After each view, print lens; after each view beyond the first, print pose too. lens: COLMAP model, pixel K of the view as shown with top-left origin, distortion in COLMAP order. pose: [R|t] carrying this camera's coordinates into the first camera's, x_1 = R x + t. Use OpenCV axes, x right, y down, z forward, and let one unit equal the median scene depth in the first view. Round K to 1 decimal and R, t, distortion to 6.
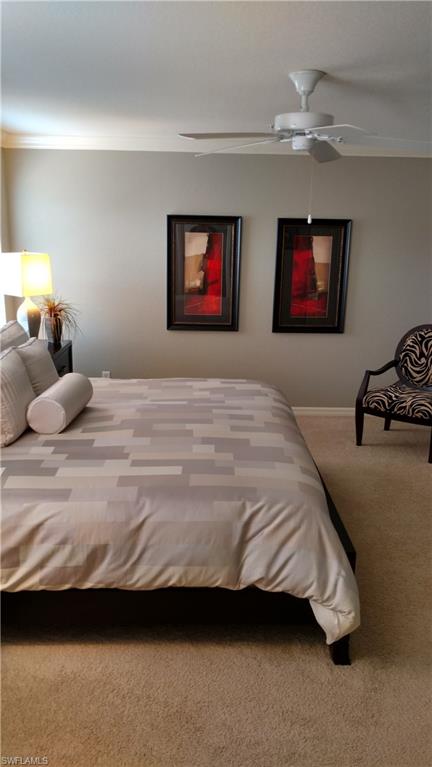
lens RADIAL K [[622.4, 0, 216.0], [0, 622.4, 383.5], [0, 0, 1]] dist [0.038965, -0.002357]
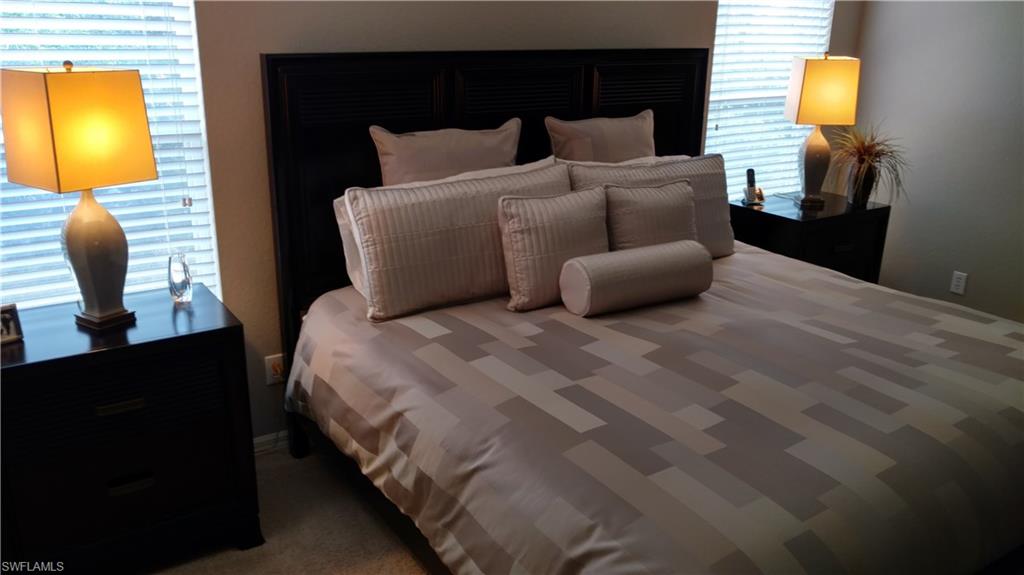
lens RADIAL K [[830.9, 0, 512.0], [0, 830.9, 287.5], [0, 0, 1]] dist [0.038965, -0.002357]
pose [[0.511944, 0.244774, -0.823407, 0.445404], [-0.209015, 0.965230, 0.156980, -0.076652], [0.833202, 0.091740, 0.545305, 0.467804]]
